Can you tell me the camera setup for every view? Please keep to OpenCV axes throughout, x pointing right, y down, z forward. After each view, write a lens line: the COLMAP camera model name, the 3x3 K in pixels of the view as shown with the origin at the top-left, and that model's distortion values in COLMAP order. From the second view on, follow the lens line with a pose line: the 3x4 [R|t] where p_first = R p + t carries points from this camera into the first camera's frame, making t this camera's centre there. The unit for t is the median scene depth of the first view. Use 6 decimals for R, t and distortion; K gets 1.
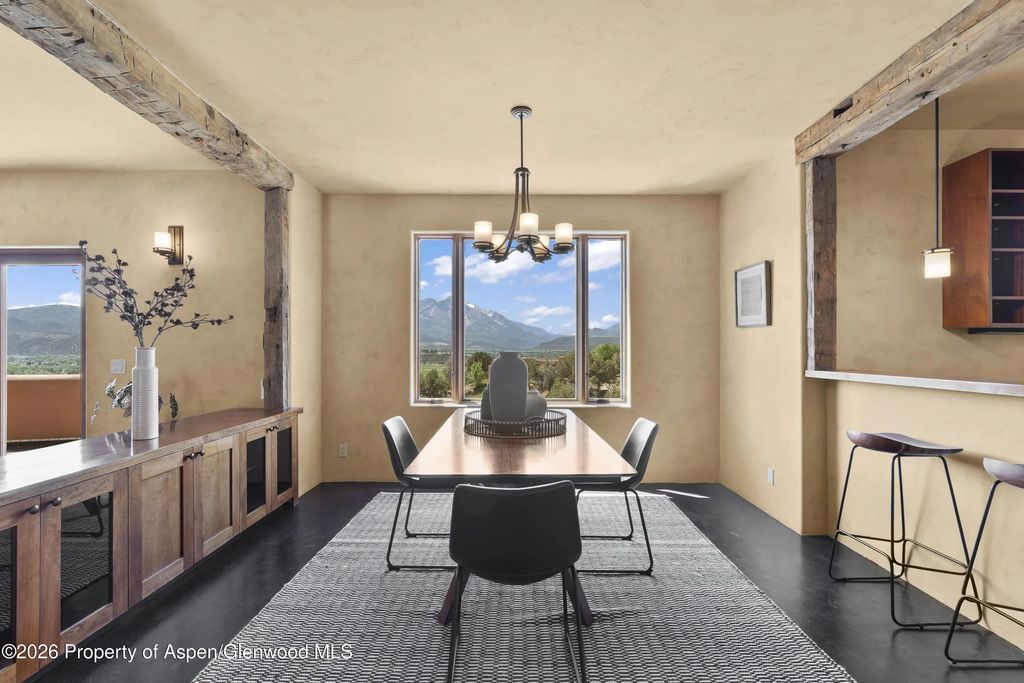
lens RADIAL K [[470.9, 0, 501.4], [0, 470.9, 347.2], [0, 0, 1]] dist [0.000495, 0.001398]
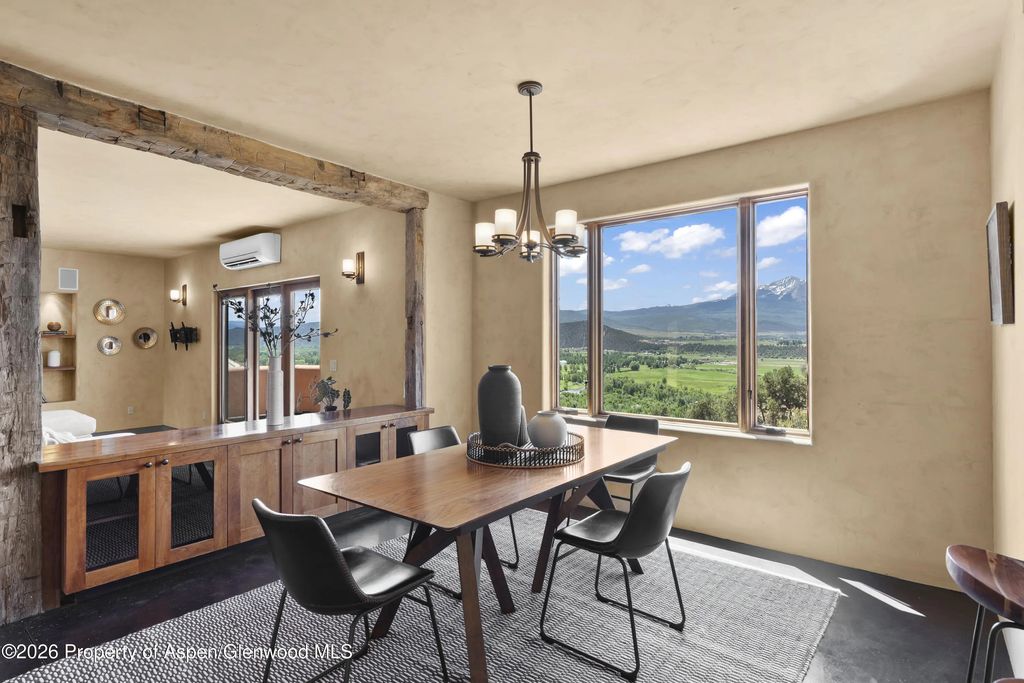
lens RADIAL K [[513.9, 0, 482.6], [0, 513.9, 337.6], [0, 0, 1]] dist [-0.000160, -0.000514]
pose [[0.781447, -0.007955, -0.623921, 0.537987], [0.006488, 0.999968, -0.004623, -0.036350], [0.623938, -0.000435, 0.781474, 0.203881]]
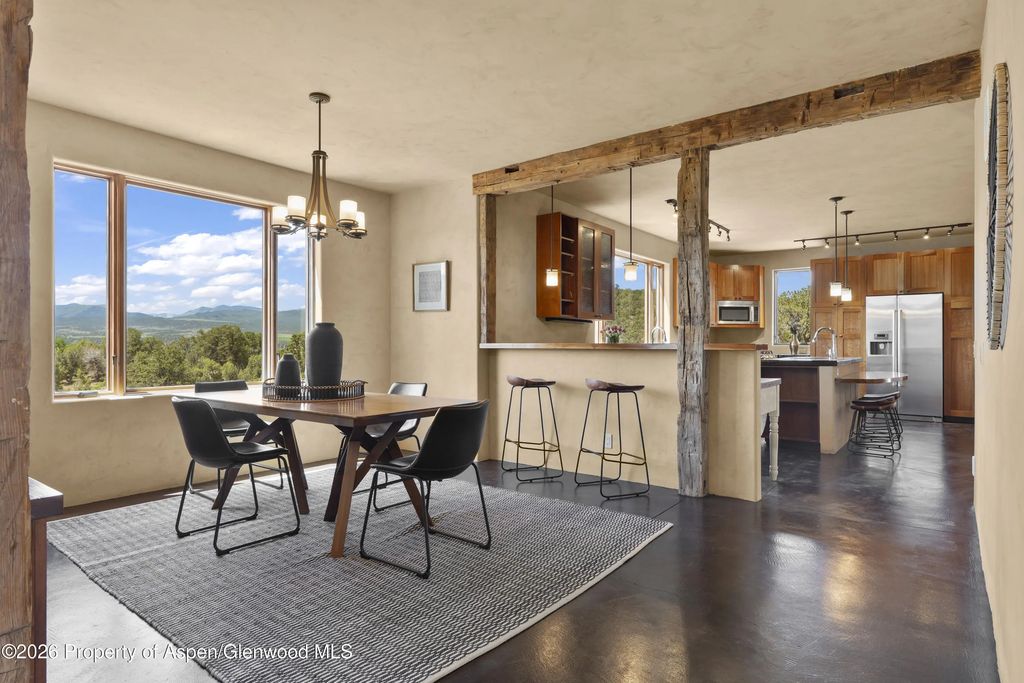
lens RADIAL K [[608.7, 0, 503.1], [0, 608.7, 343.0], [0, 0, 1]] dist [0.004689, -0.000022]
pose [[0.600953, 0.002088, 0.799282, -0.772117], [-0.003037, 0.999995, -0.000329, 0.049206], [-0.799278, -0.002229, 0.600957, -0.145215]]
